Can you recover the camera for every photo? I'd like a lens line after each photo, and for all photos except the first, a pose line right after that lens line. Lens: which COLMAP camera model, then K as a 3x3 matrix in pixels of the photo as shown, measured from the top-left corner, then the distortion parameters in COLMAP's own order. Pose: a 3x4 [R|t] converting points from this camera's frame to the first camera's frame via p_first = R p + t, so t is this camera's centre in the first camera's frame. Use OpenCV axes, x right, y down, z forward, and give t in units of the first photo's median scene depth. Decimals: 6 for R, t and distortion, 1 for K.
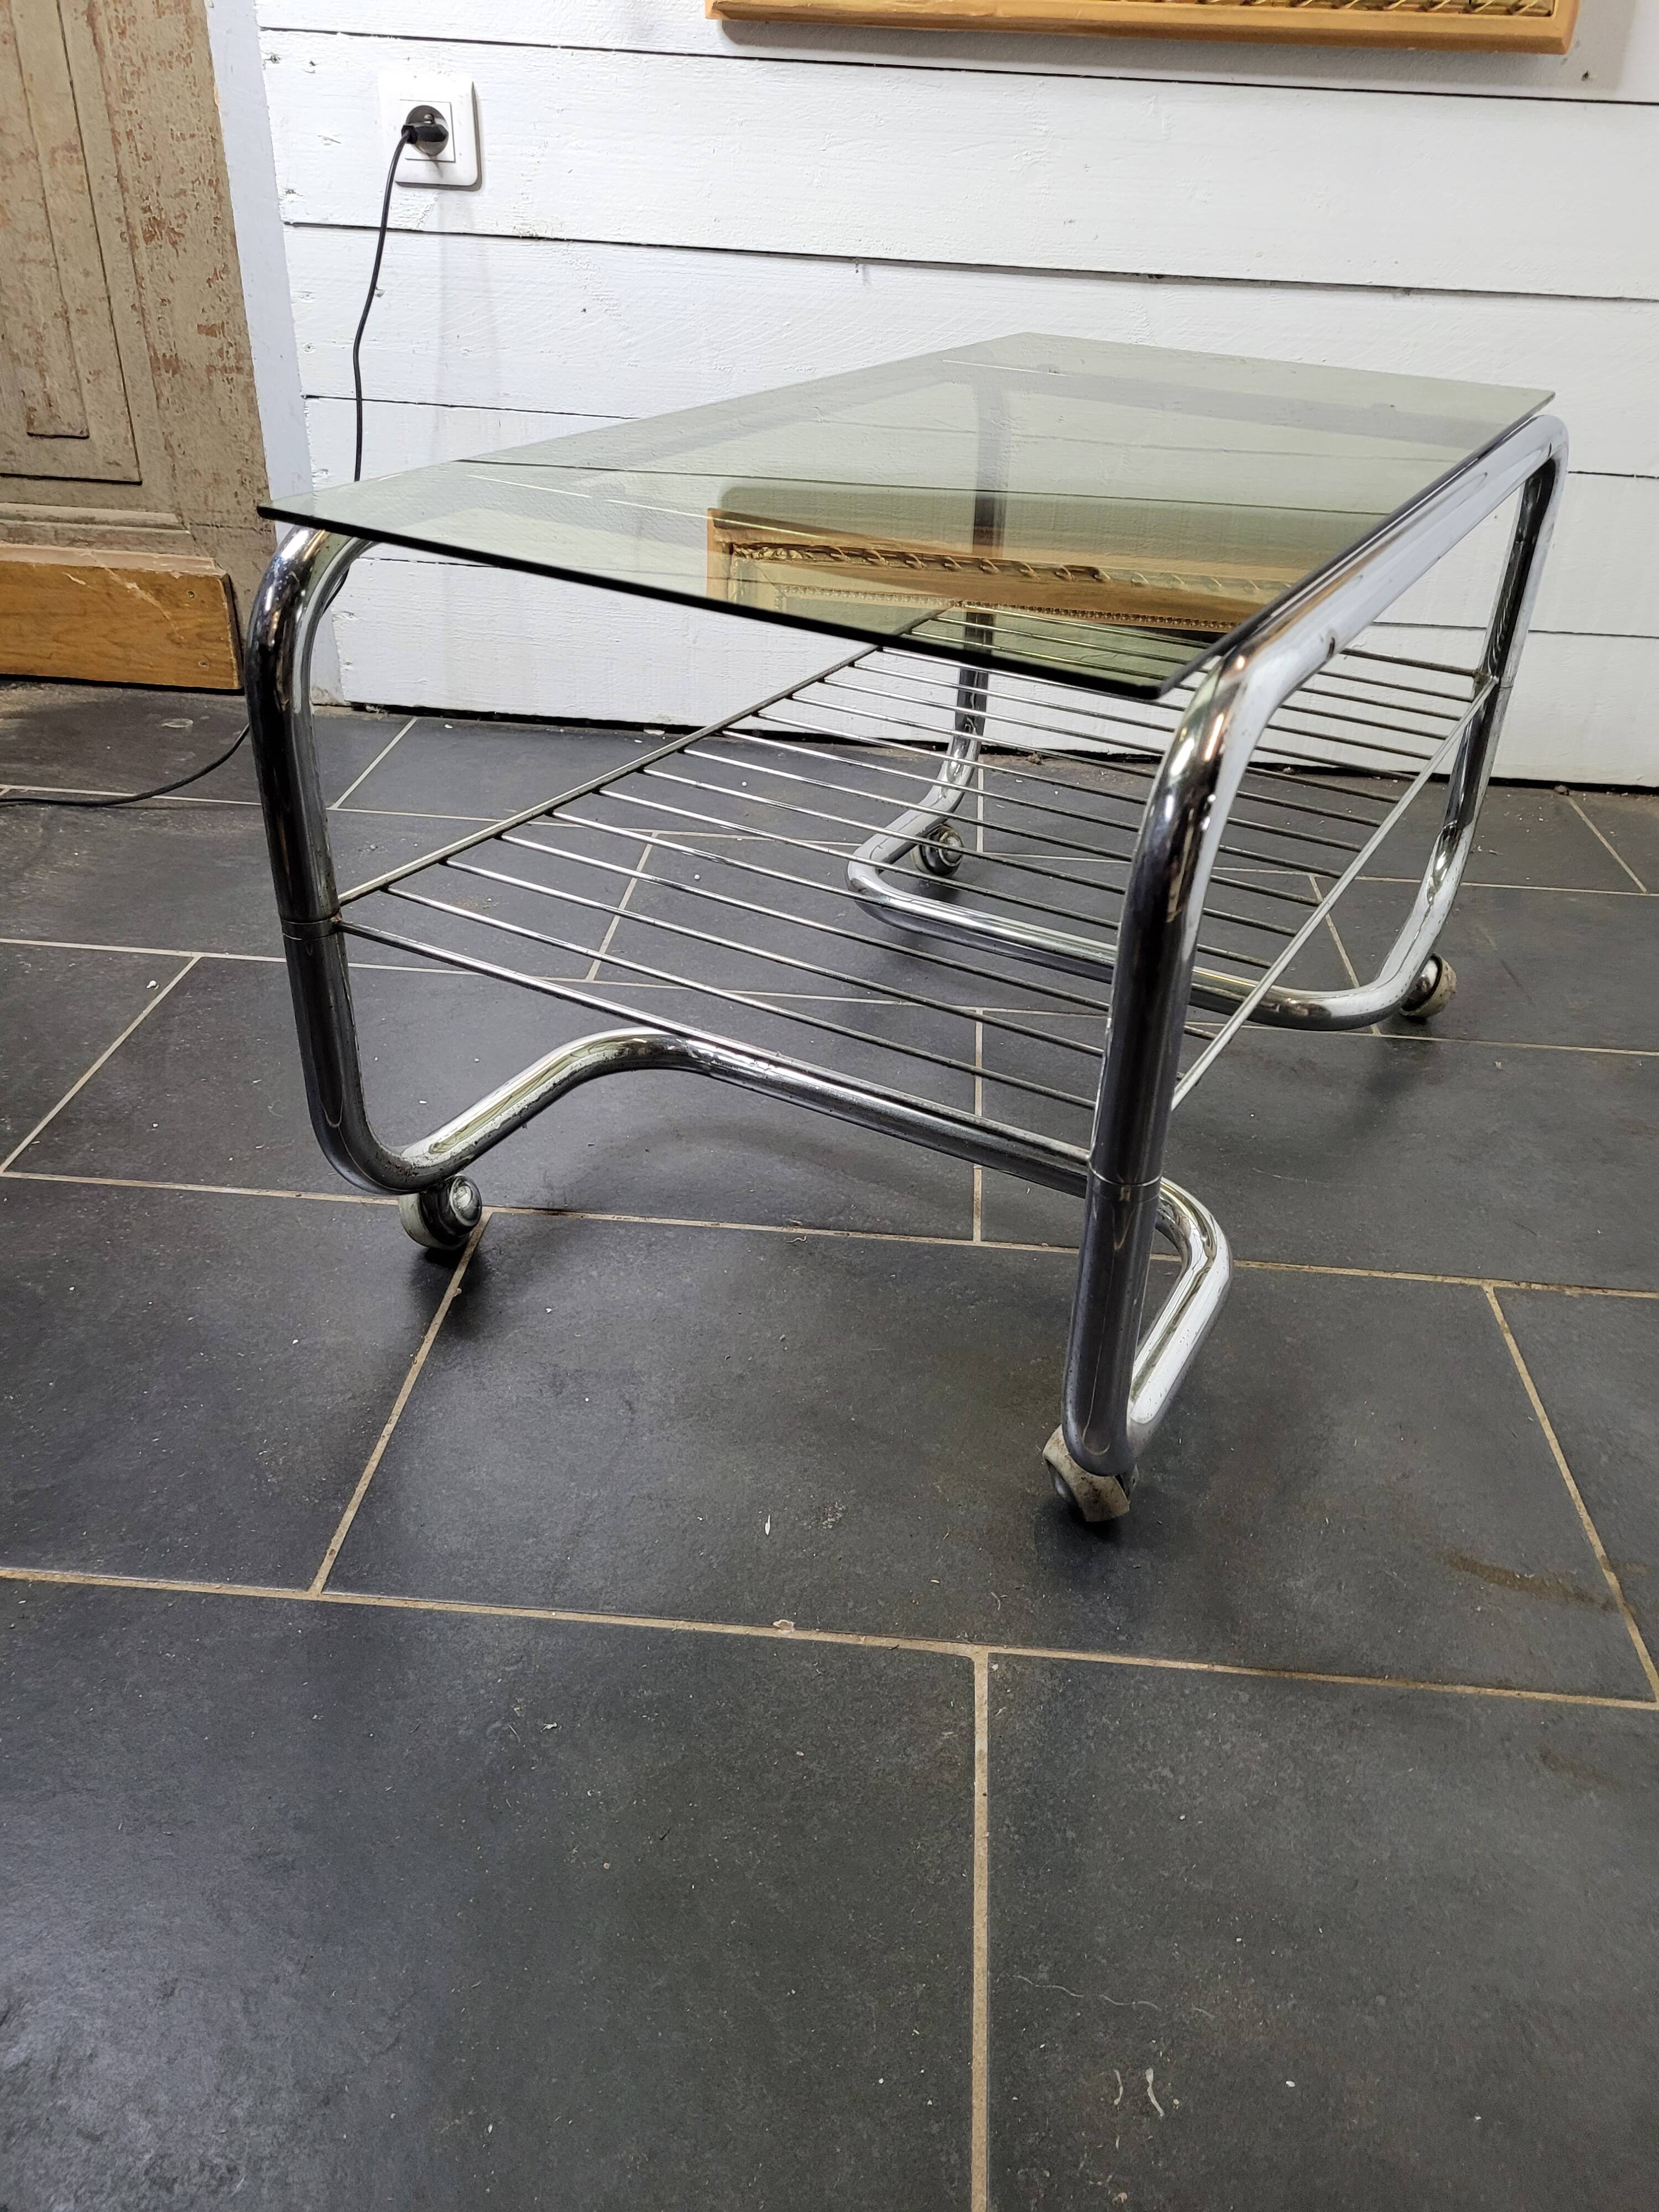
lens RADIAL K [[1655.4, 0, 865.9], [0, 1655.4, 1072.4], [0, 0, 1]] dist [0.060547, -0.049835]
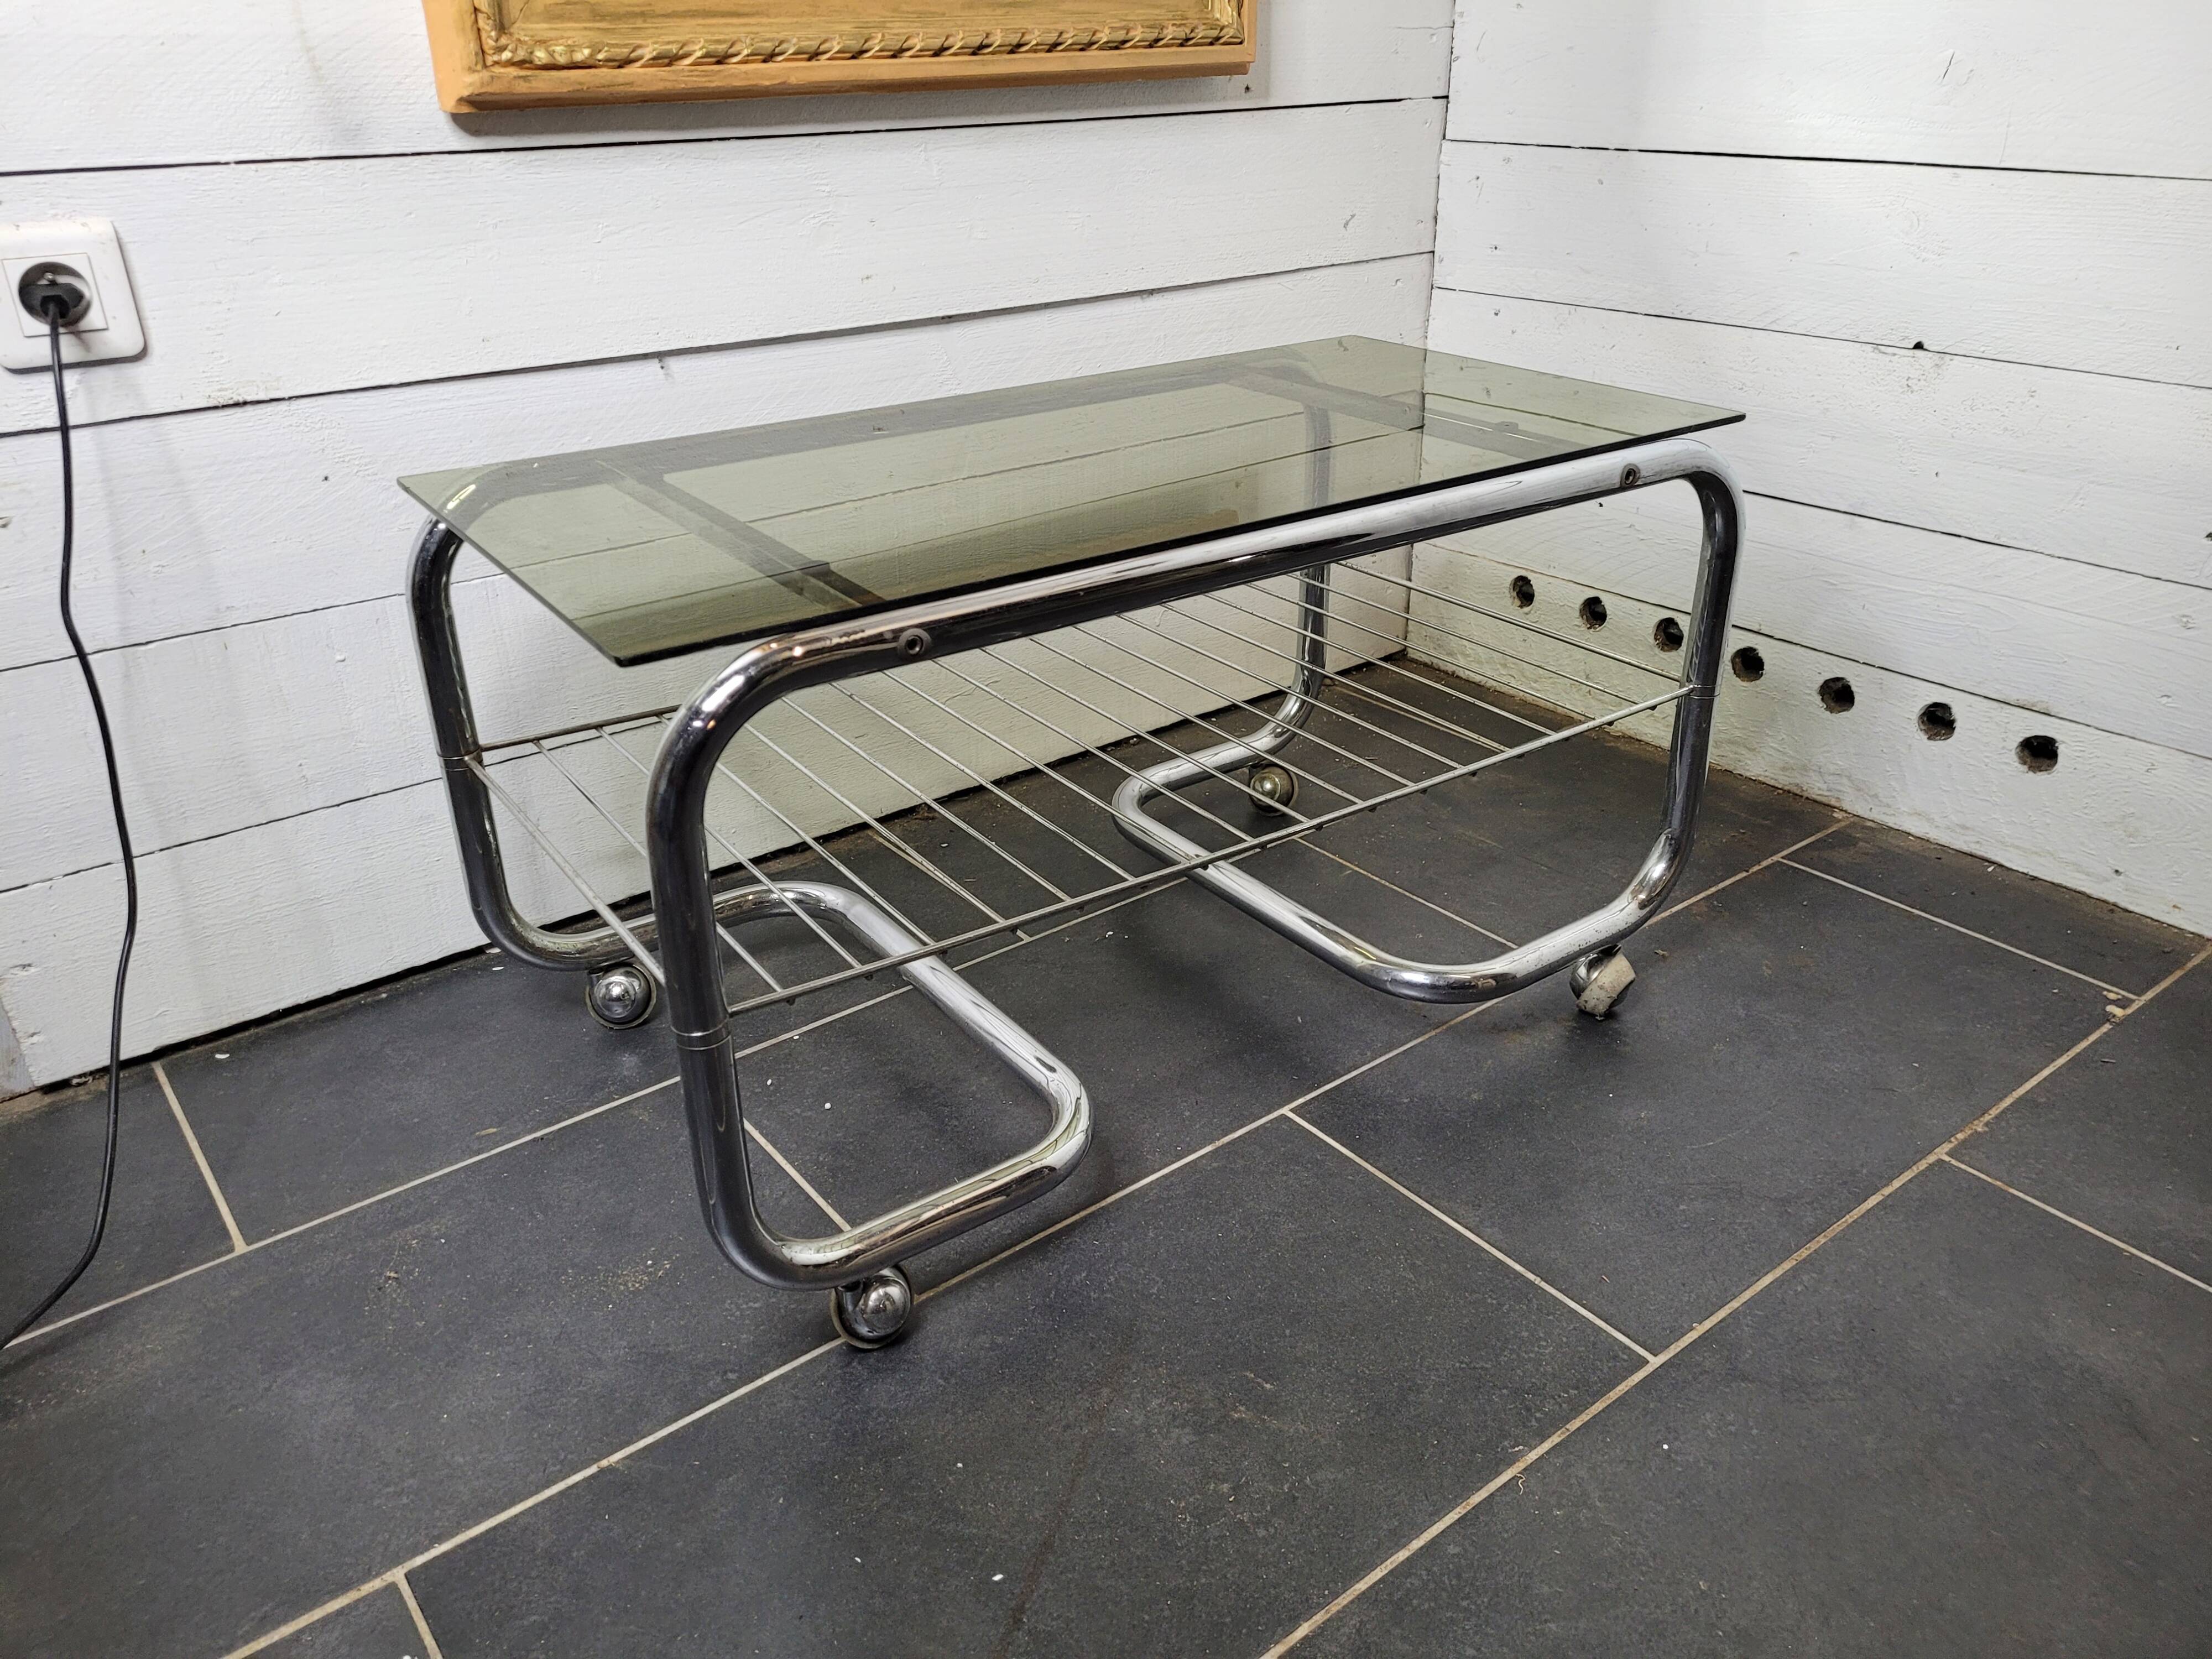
lens RADIAL K [[1655.4, 0, 1098.7], [0, 1655.4, 798.5], [0, 0, 1]] dist [0.060547, -0.049835]
pose [[0.747899, -0.332938, 0.574282, -0.479796], [0.377995, 0.924768, 0.043860, -0.277990], [-0.545680, 0.184273, 0.817482, 0.277258]]
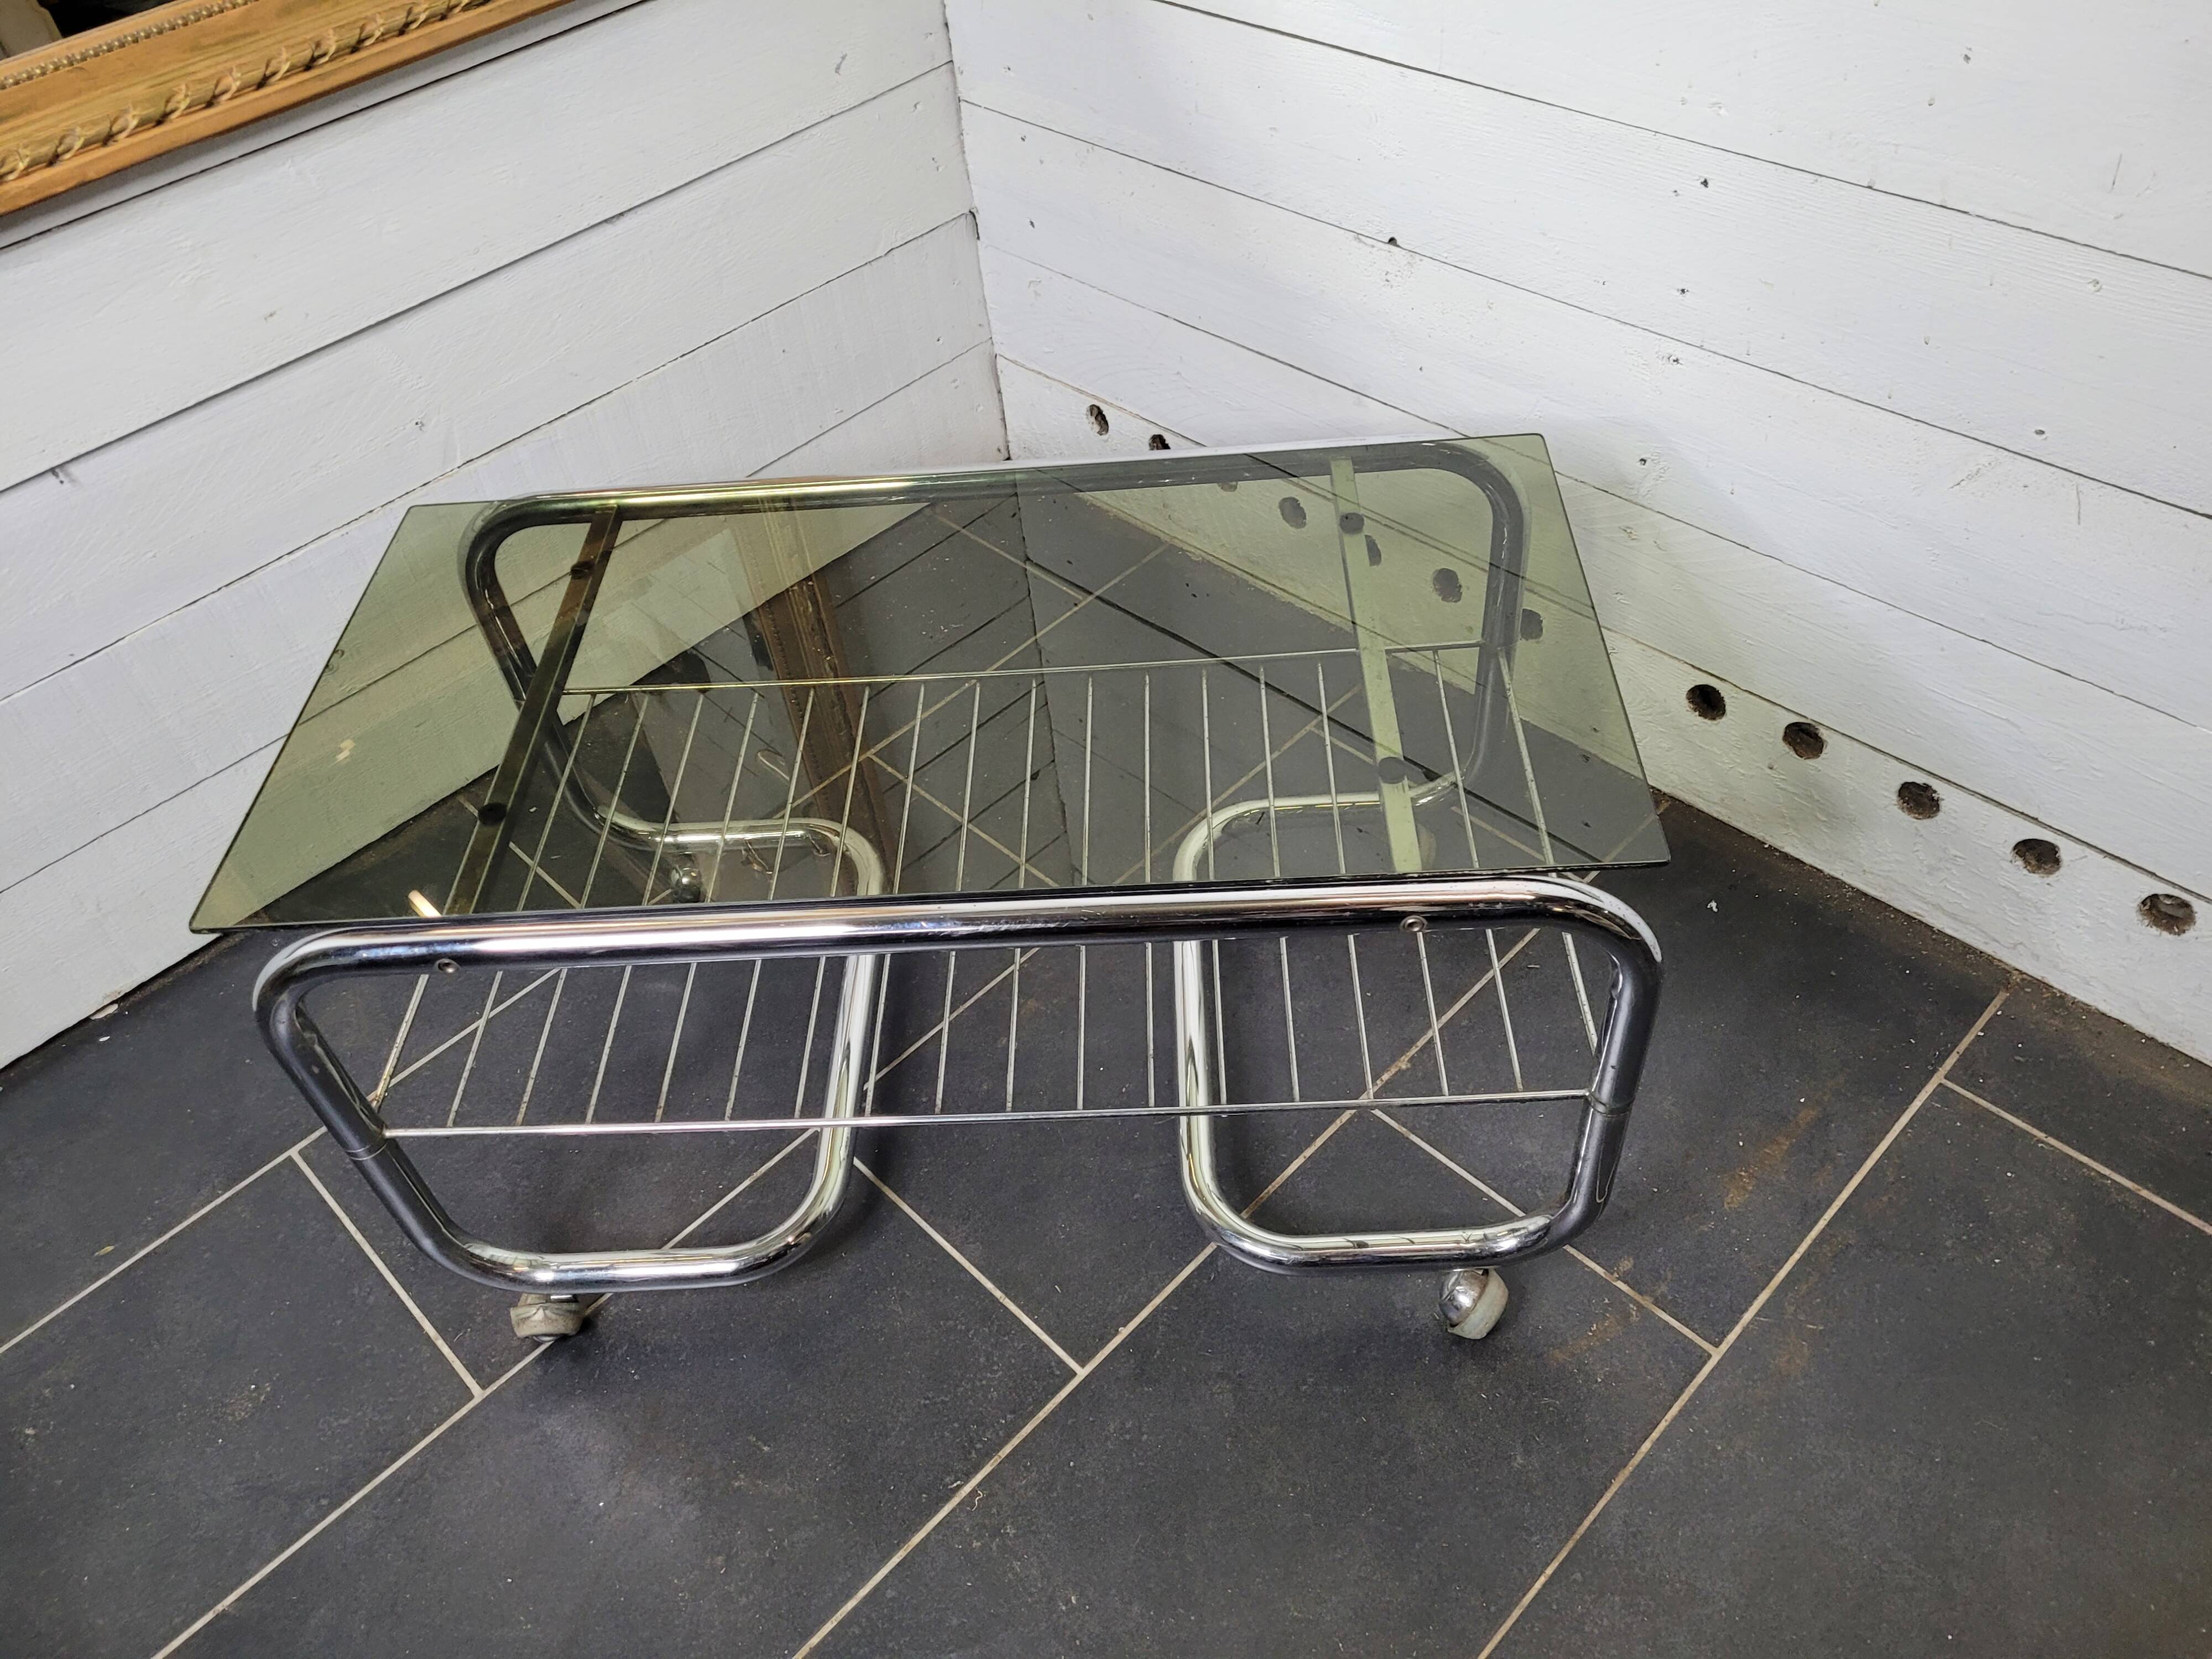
lens RADIAL K [[1655.4, 0, 1088.4], [0, 1655.4, 822.3], [0, 0, 1]] dist [0.060547, -0.049835]
pose [[0.658465, -0.606662, 0.445405, -0.168716], [0.480174, 0.794350, 0.372076, -0.498335], [-0.579532, -0.031127, 0.814355, 0.061008]]
